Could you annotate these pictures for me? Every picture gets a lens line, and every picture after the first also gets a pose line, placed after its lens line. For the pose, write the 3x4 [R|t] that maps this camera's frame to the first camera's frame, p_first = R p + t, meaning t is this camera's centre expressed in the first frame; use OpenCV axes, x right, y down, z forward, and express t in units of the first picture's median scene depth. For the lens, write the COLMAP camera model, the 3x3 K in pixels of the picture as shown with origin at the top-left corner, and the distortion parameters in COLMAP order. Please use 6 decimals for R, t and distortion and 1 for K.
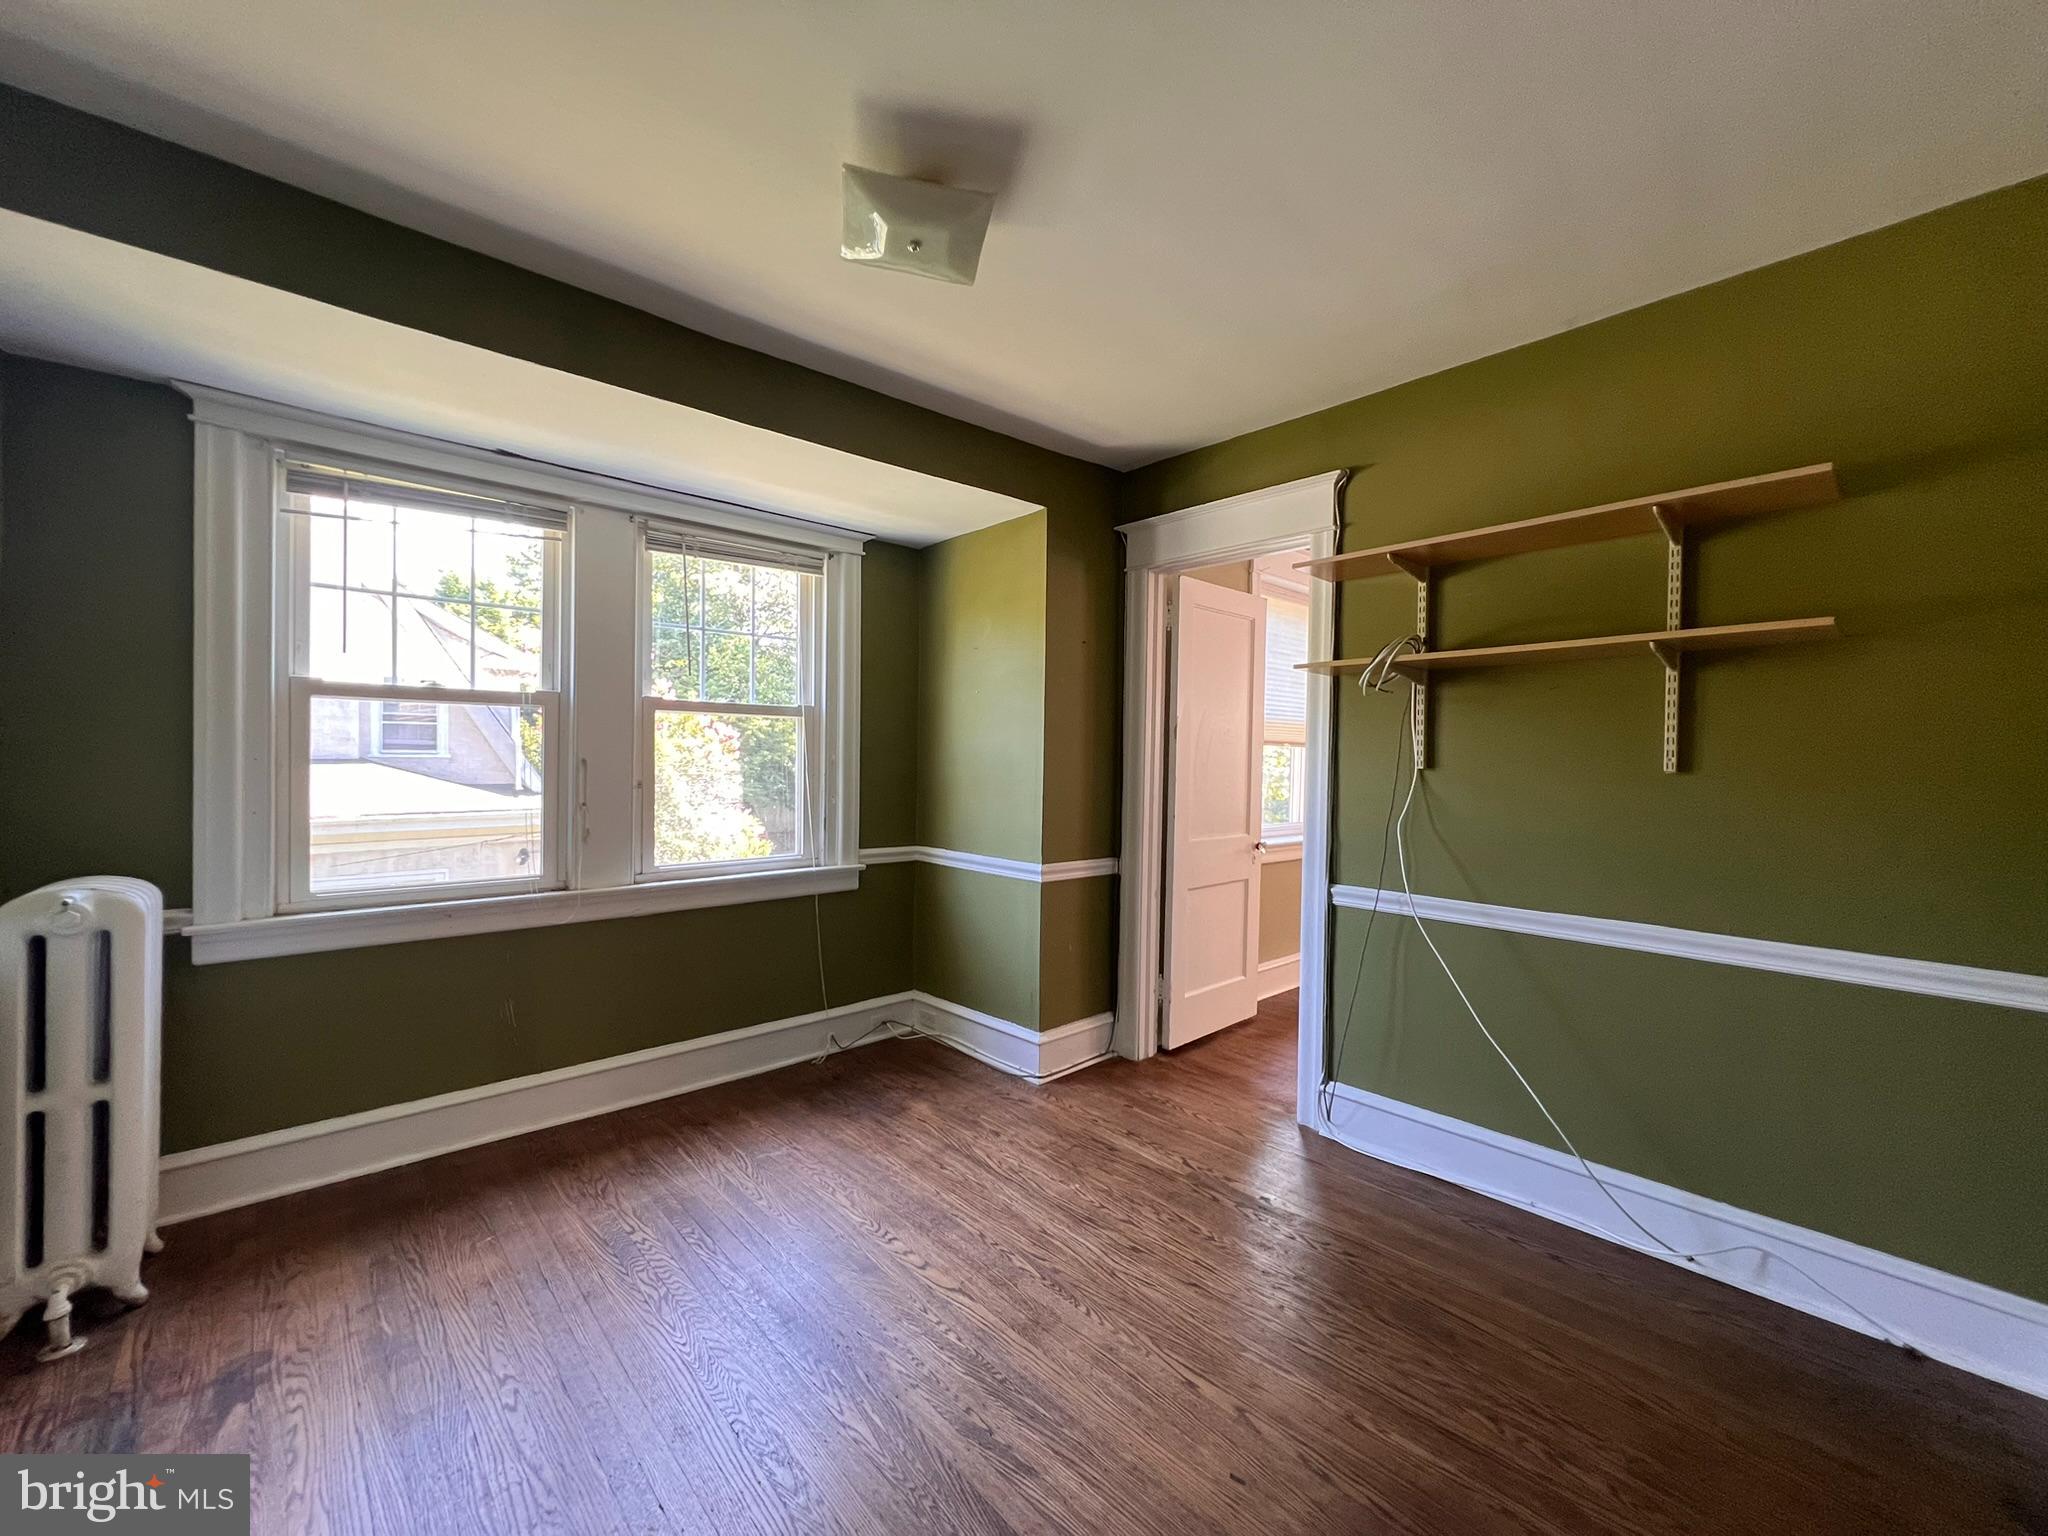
lens RADIAL K [[833.3, 0, 1031.0], [0, 833.3, 763.0], [0, 0, 1]] dist [0.002329, 0.000034]
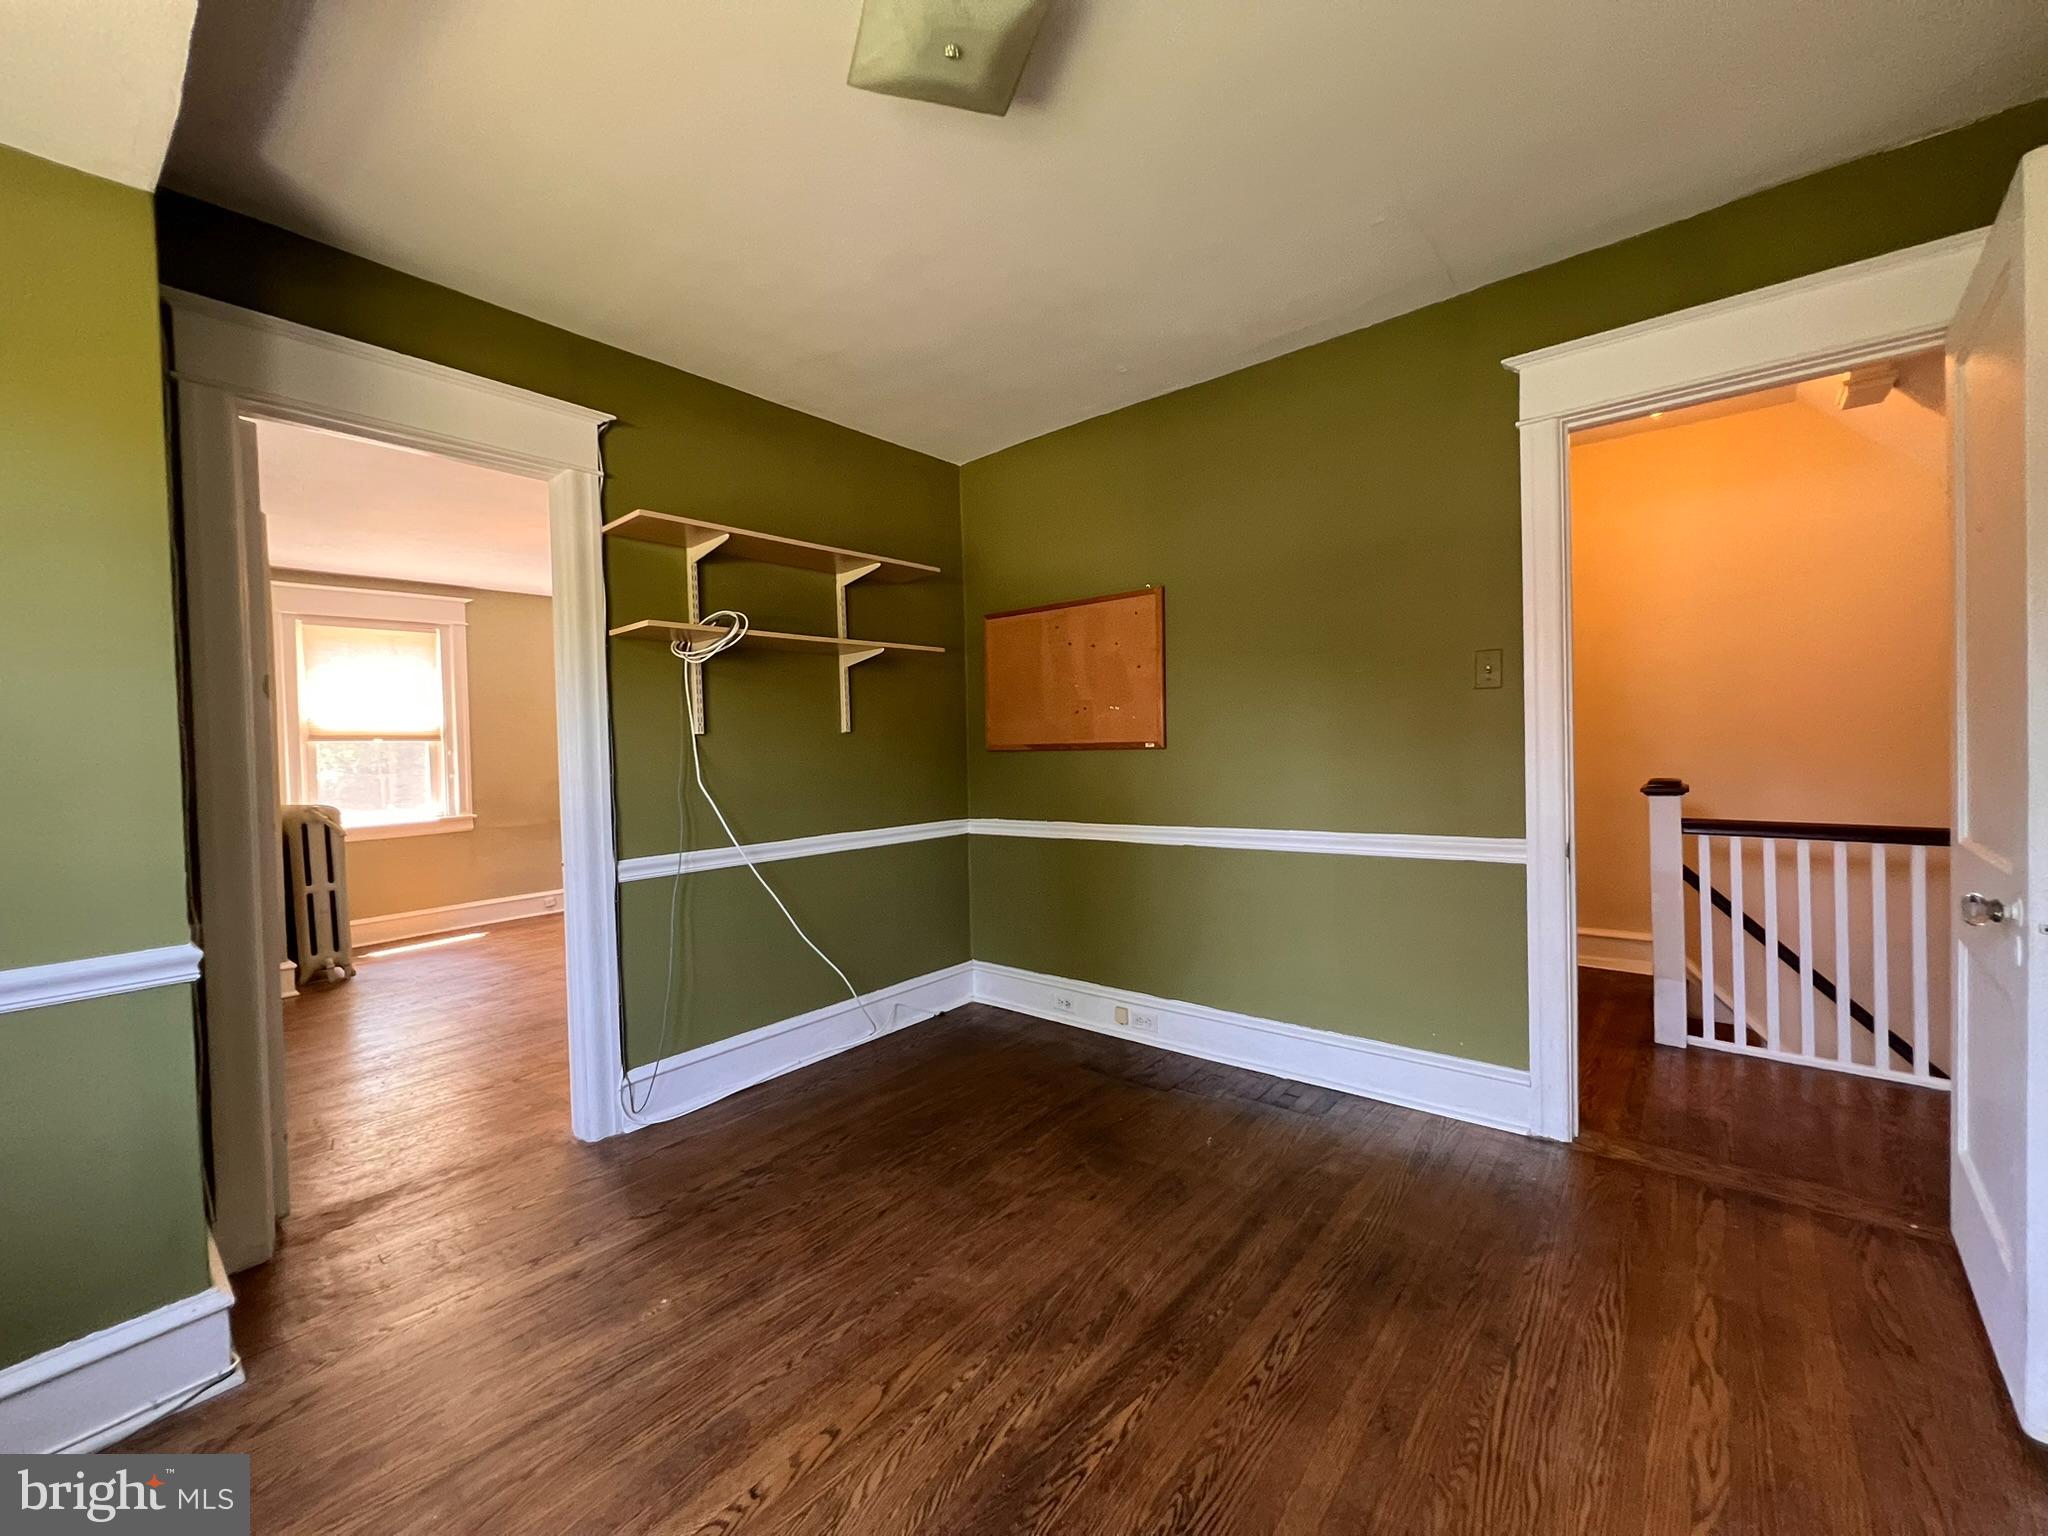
lens RADIAL K [[821.4, 0, 1014.7], [0, 821.4, 764.0], [0, 0, 1]] dist [0.000410, 0.000174]
pose [[-0.141228, -0.020863, 0.989757, -0.758412], [0.031704, 0.999170, 0.025586, 0.035658], [-0.989469, 0.034993, -0.140449, 0.866588]]
